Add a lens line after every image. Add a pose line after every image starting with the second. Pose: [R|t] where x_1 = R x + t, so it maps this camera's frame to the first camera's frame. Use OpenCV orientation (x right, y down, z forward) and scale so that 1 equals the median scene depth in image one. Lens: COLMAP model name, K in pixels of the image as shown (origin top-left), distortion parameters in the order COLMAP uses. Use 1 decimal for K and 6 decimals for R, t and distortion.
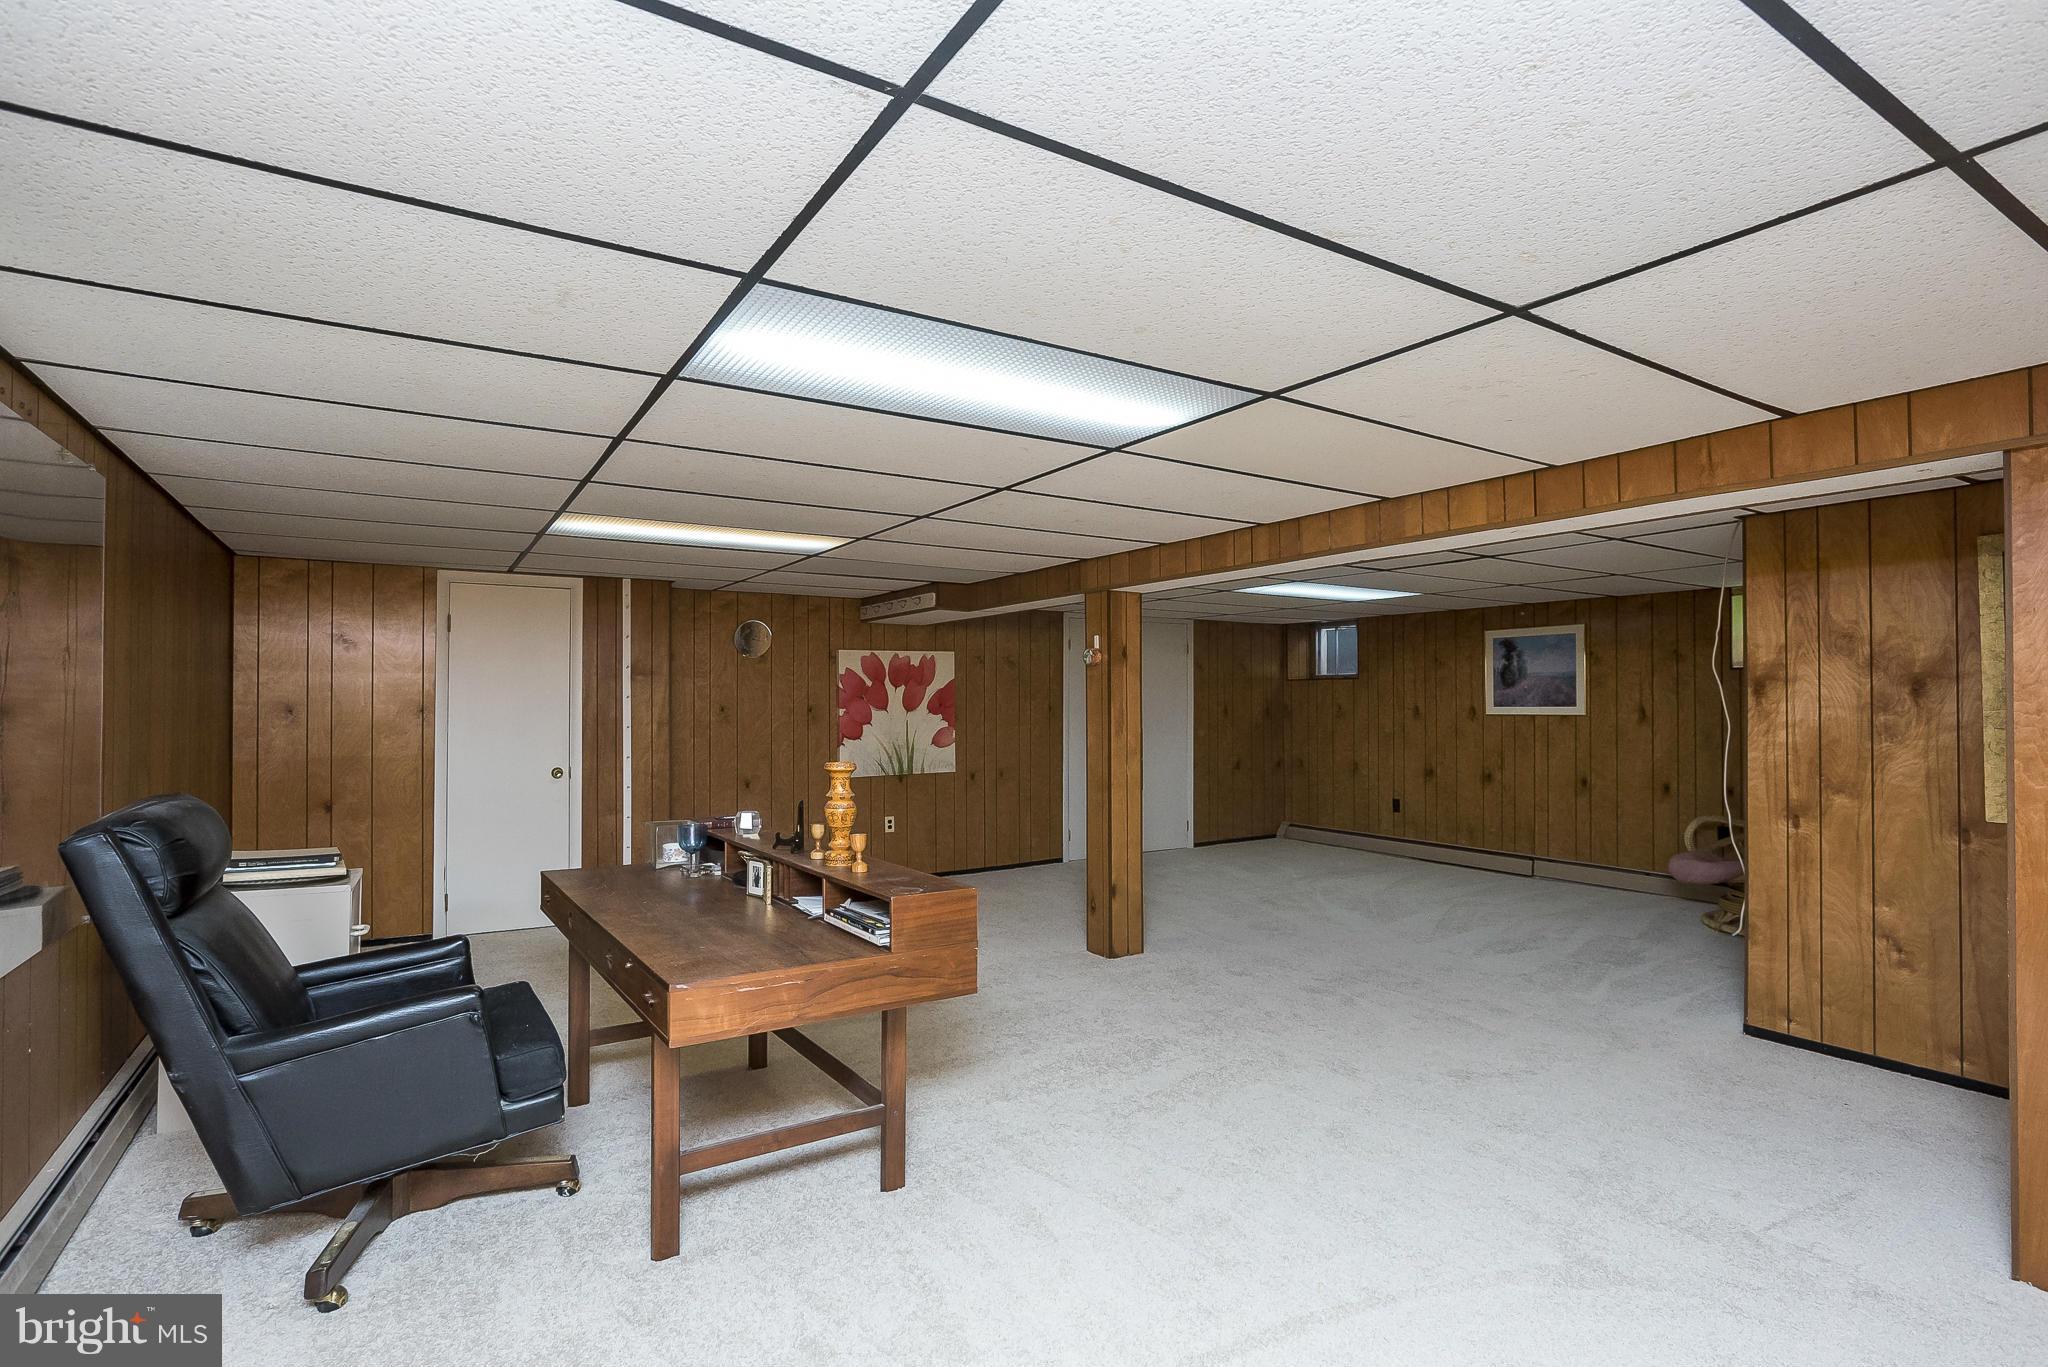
lens RADIAL K [[1023.5, 0, 1004.7], [0, 1023.5, 691.7], [0, 0, 1]] dist [-0.041169, 0.030903]
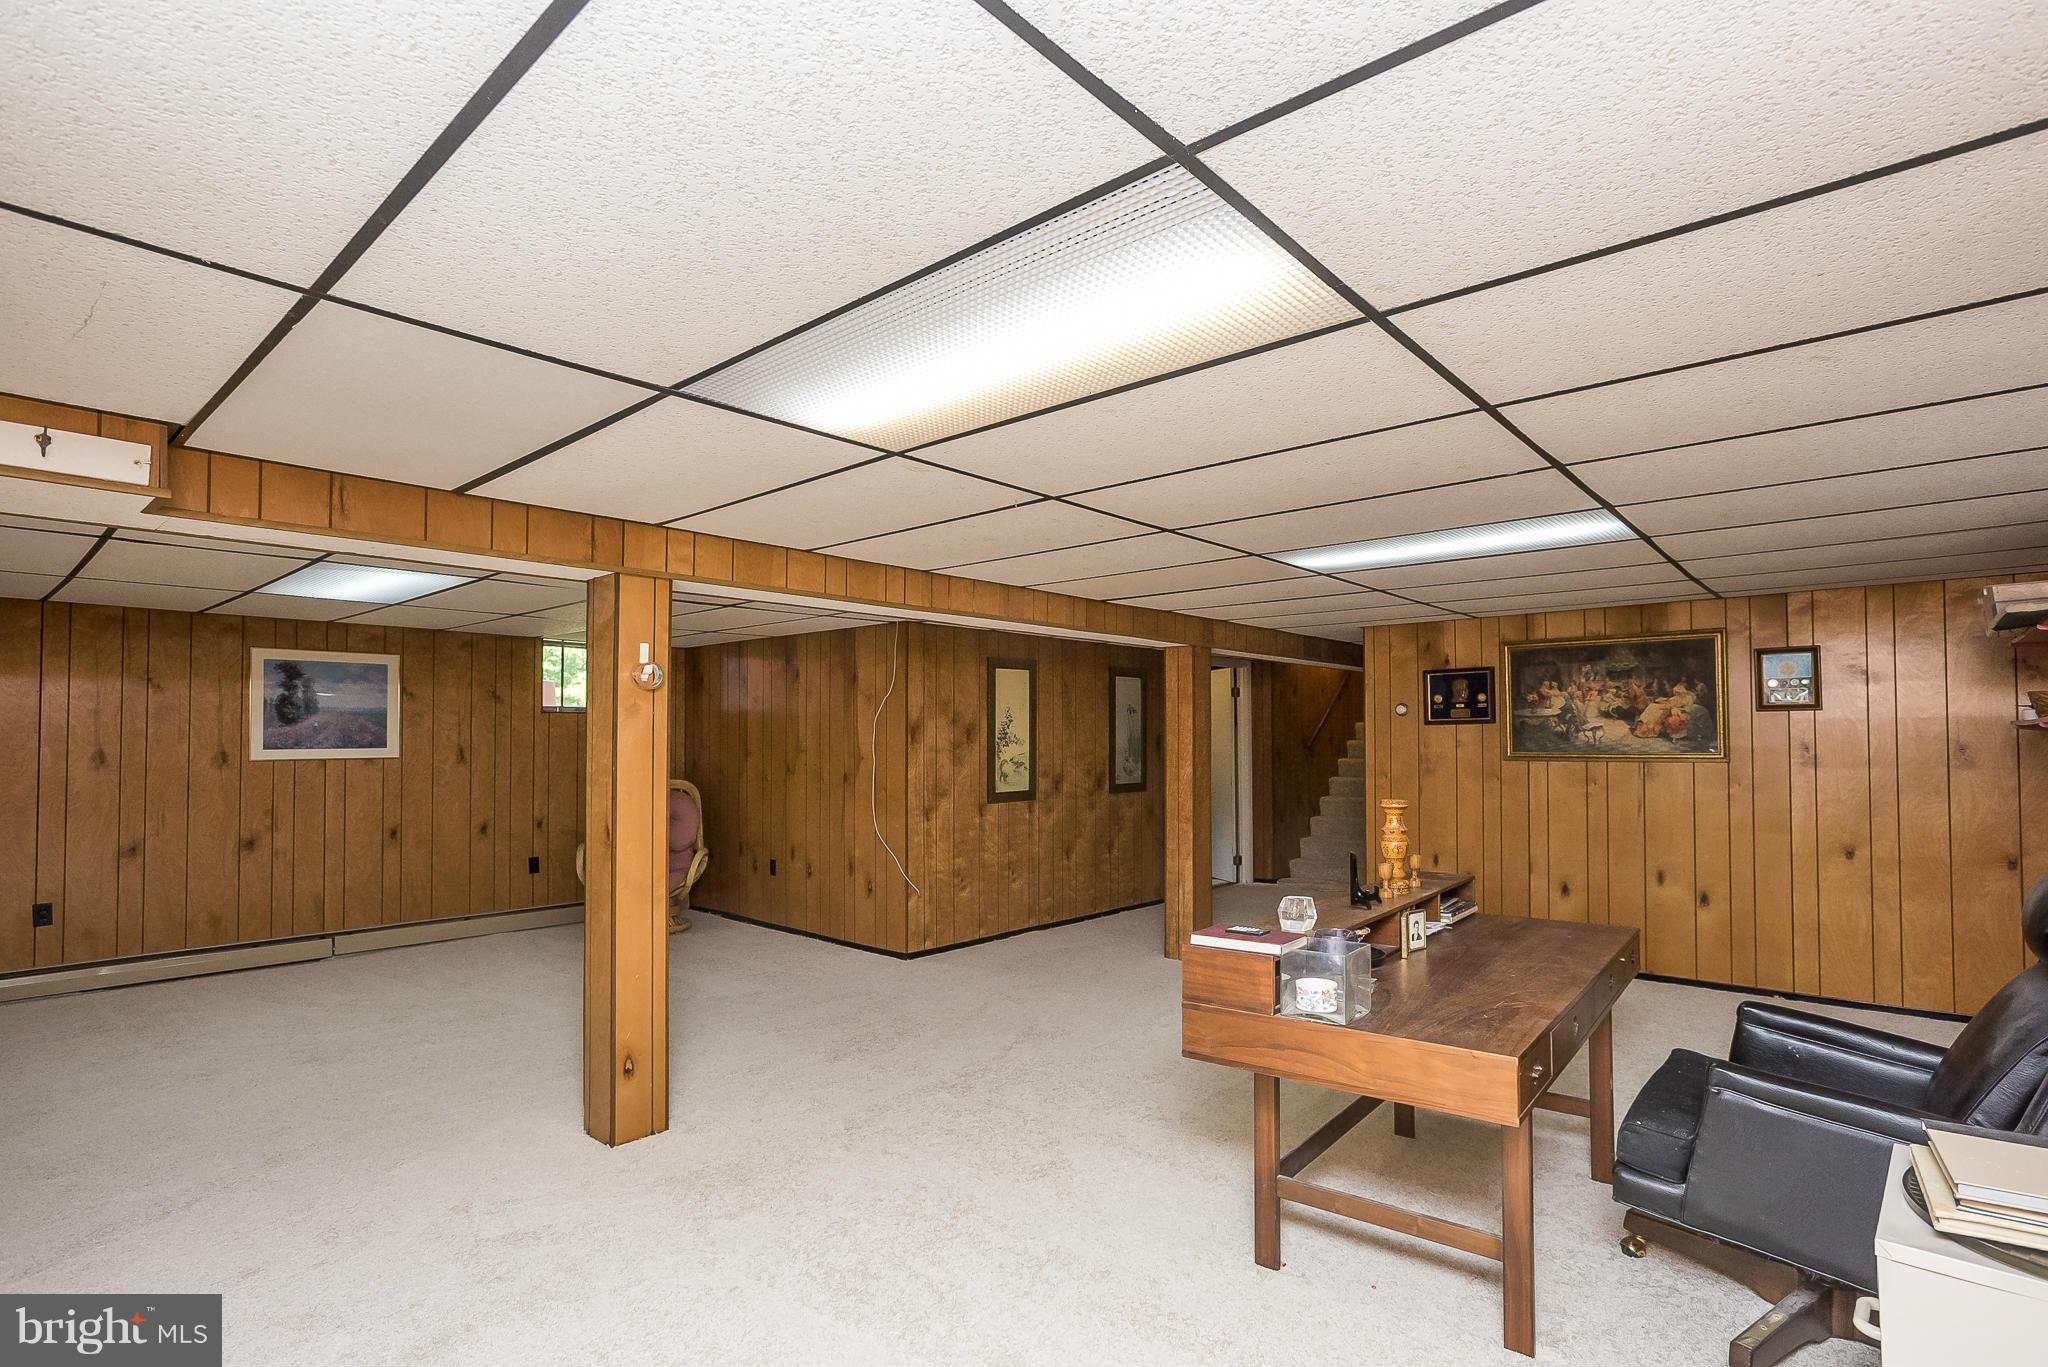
lens RADIAL K [[1126.1, 0, 1024.0], [0, 1126.1, 708.6], [0, 0, 1]] dist [-0.044818, 0.045966]
pose [[-0.342562, 0.023279, 0.939207, -0.530287], [-0.010024, 0.999545, -0.028431, 0.002567], [-0.939442, -0.019154, -0.342173, 0.808449]]
